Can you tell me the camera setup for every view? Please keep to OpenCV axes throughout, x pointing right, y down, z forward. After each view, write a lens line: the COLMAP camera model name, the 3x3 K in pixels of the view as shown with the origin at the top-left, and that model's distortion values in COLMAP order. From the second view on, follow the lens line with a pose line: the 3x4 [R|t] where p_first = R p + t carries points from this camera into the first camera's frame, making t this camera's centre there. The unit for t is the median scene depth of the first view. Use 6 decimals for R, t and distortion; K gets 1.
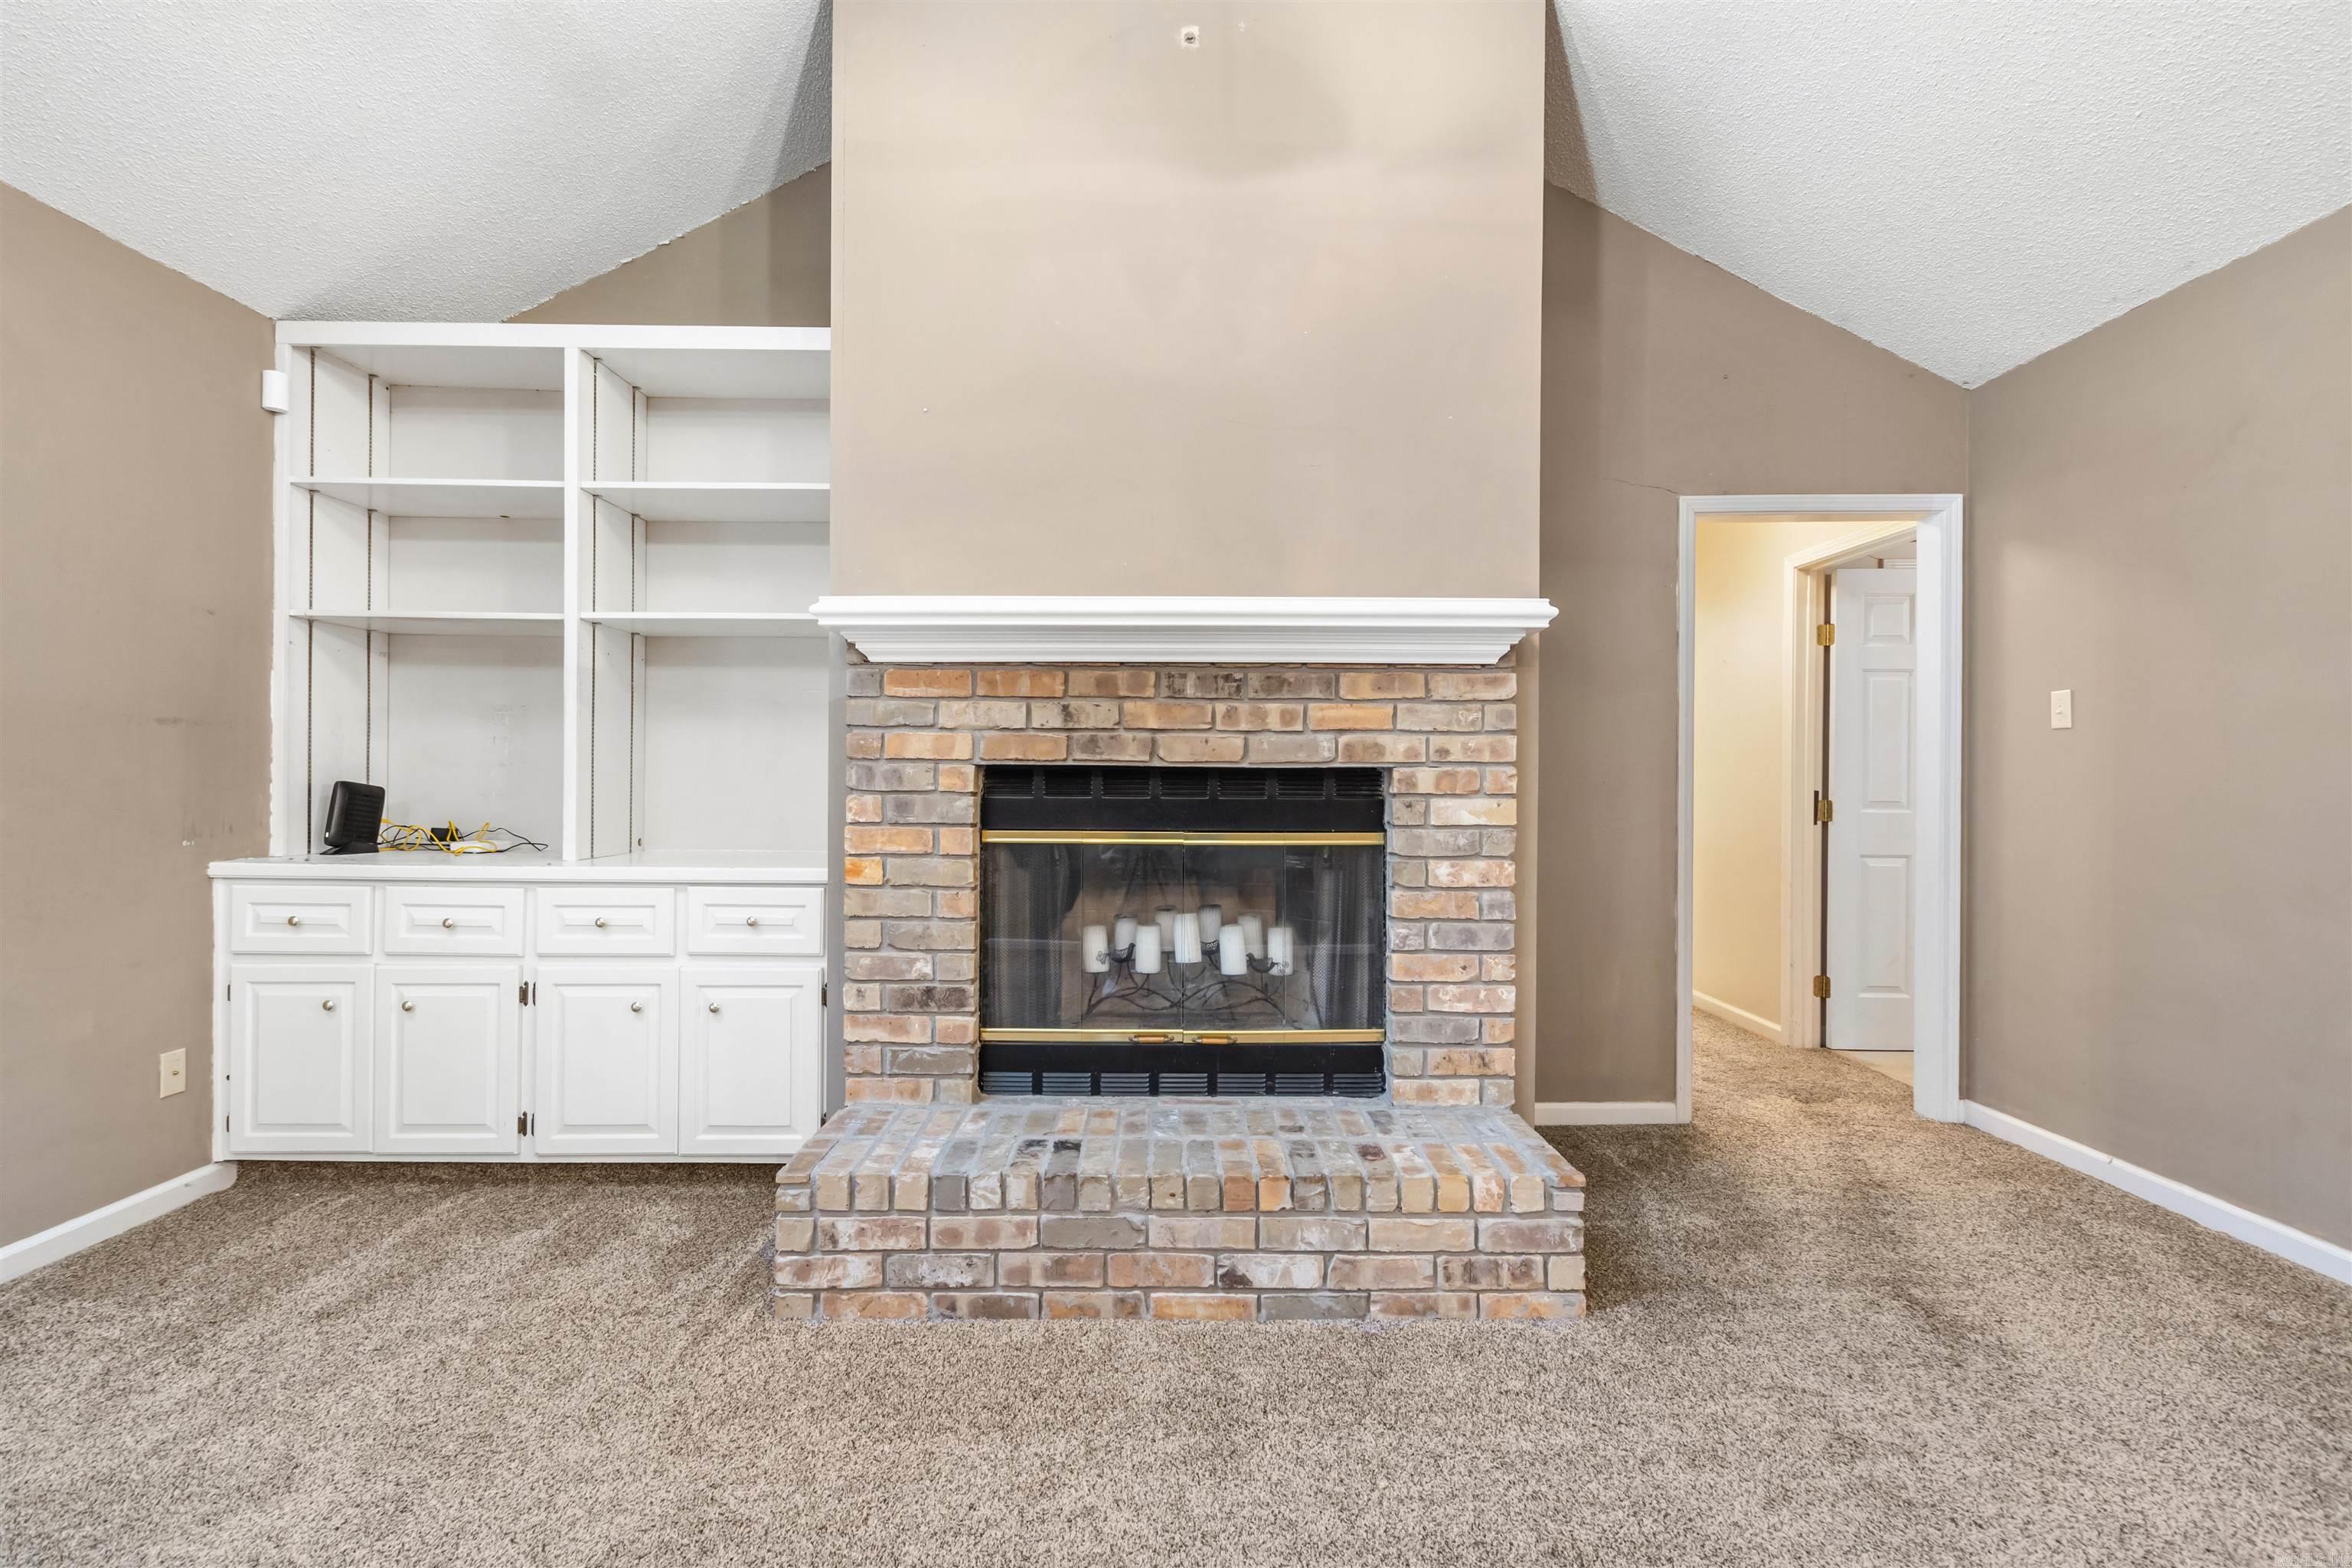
lens RADIAL K [[1084.4, 0, 1158.6], [0, 1084.4, 778.7], [0, 0, 1]] dist [0.003937, -0.001513]
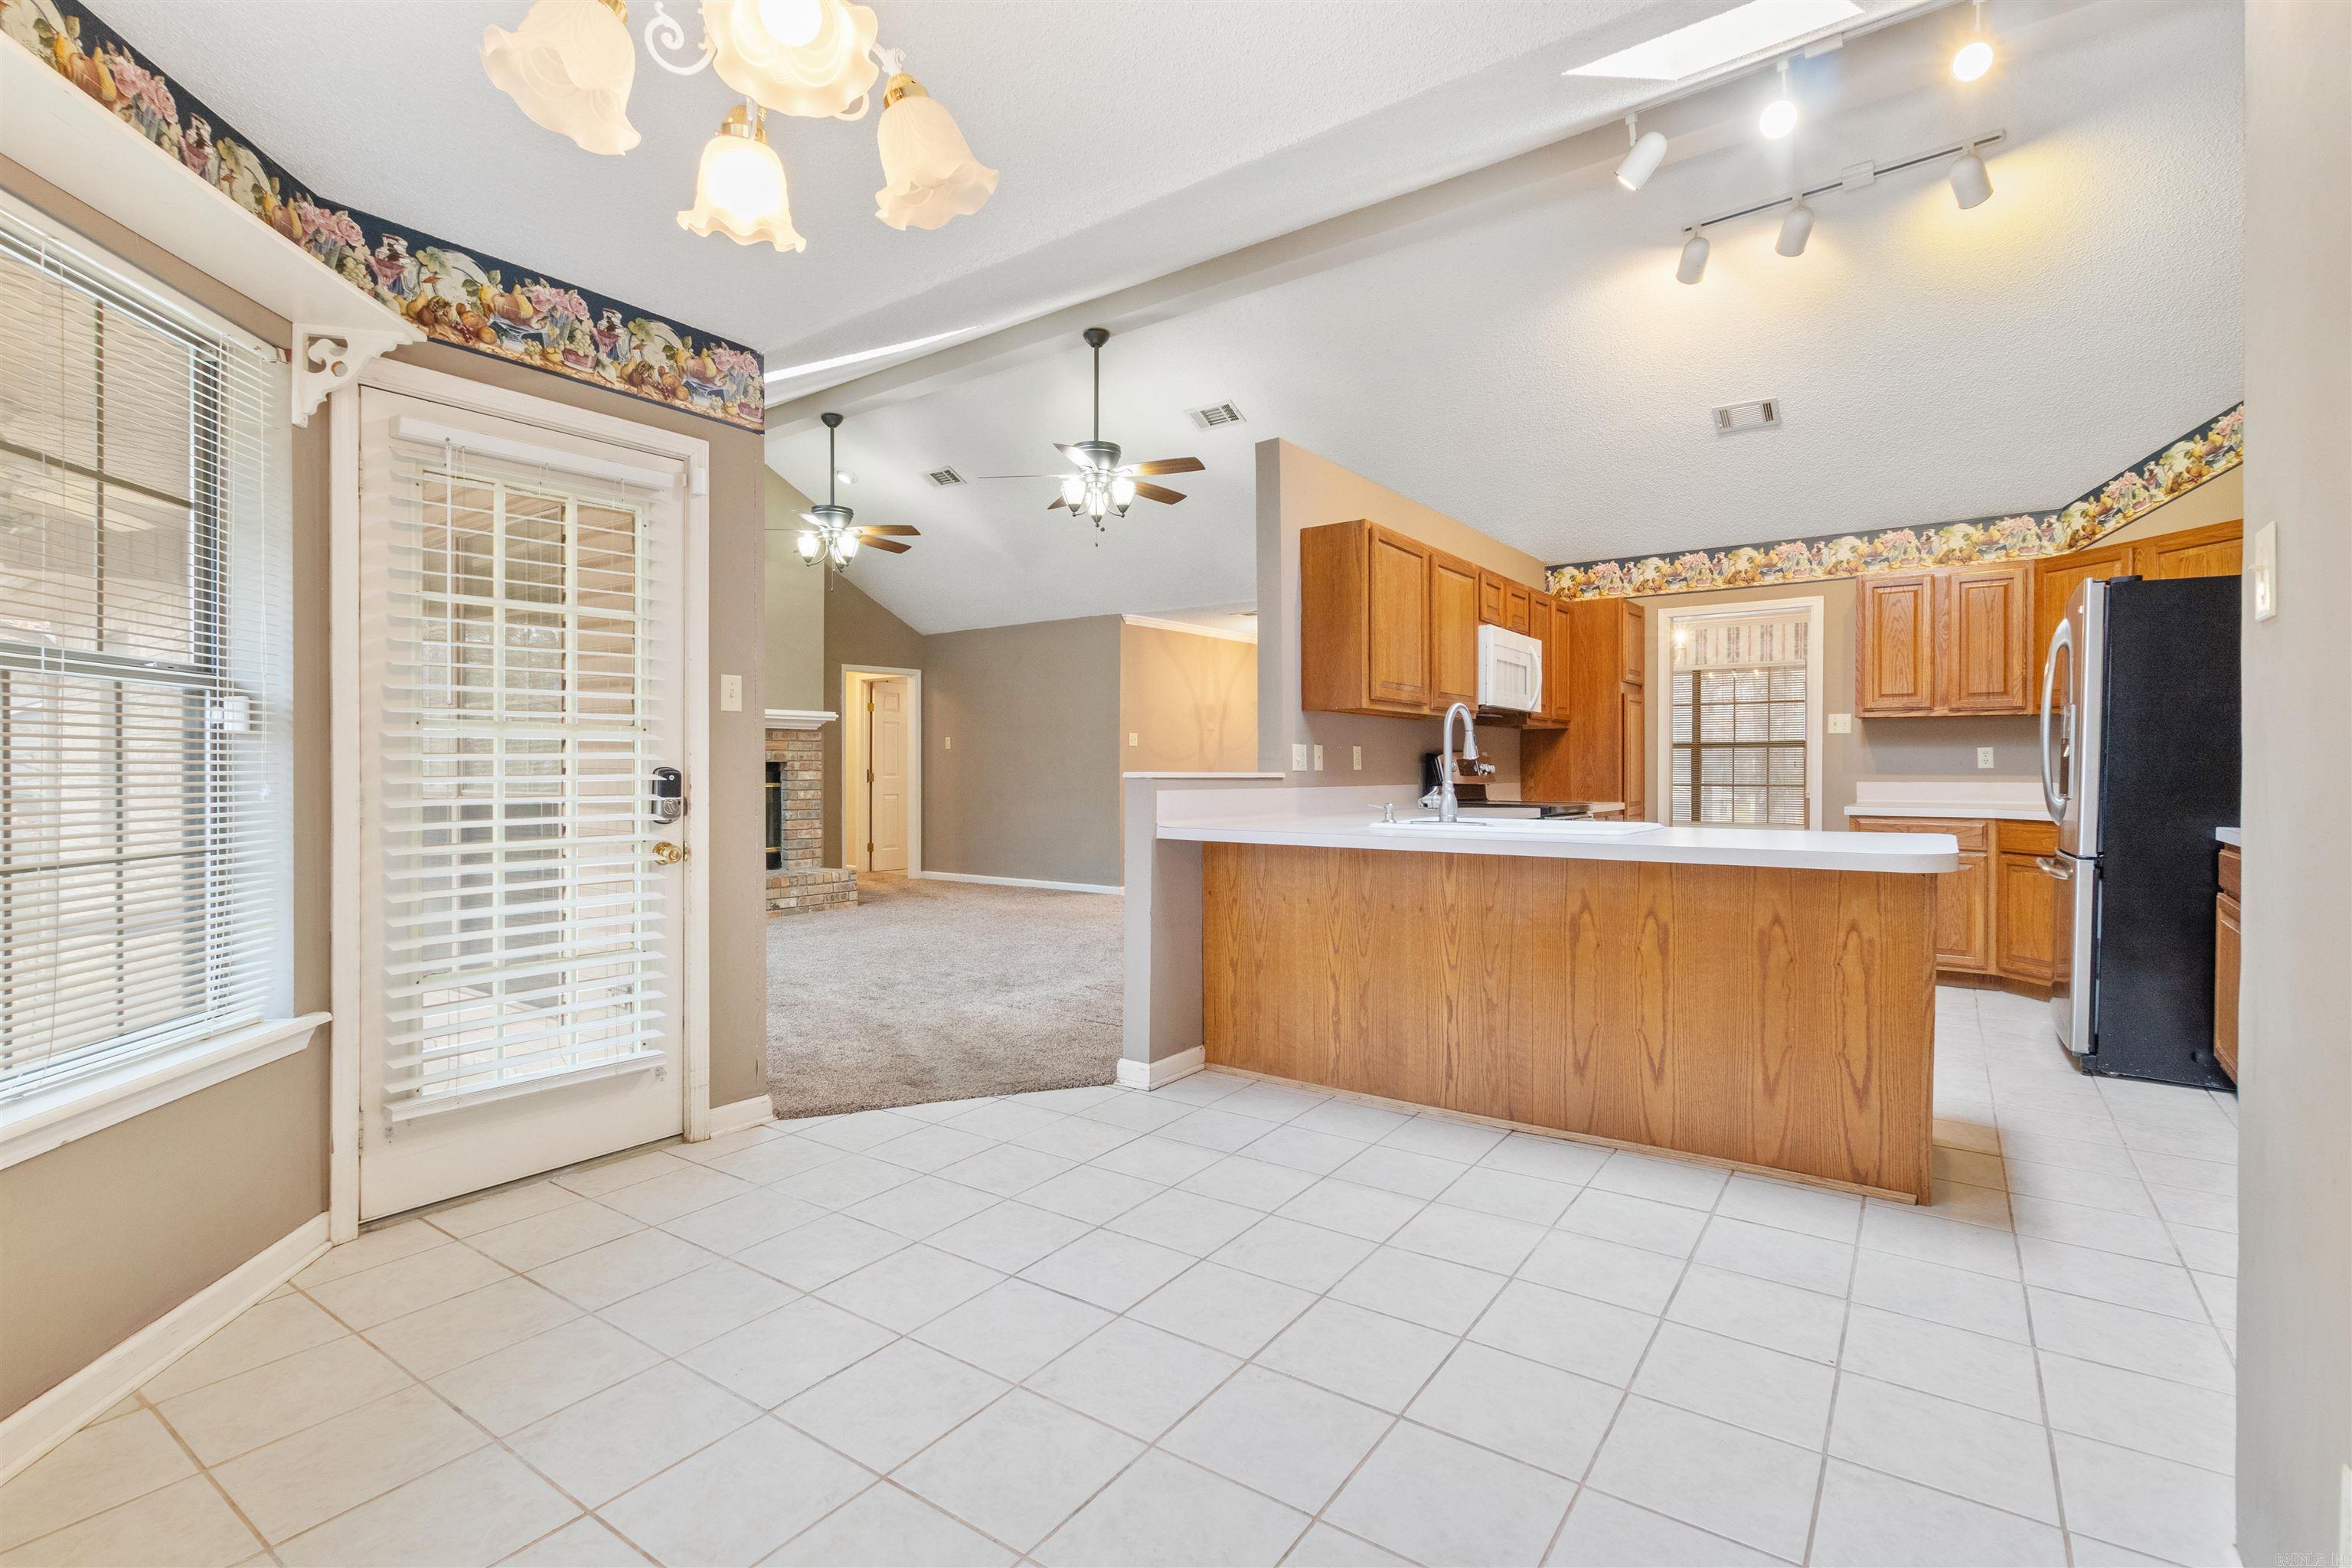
lens RADIAL K [[1084.4, 0, 1188.5], [0, 1084.4, 776.7], [0, 0, 1]] dist [0.003937, -0.001513]
pose [[0.587777, -0.016347, 0.808858, -1.642843], [0.007516, 0.999863, 0.014746, -0.004575], [-0.808988, -0.002588, 0.587819, -1.787828]]
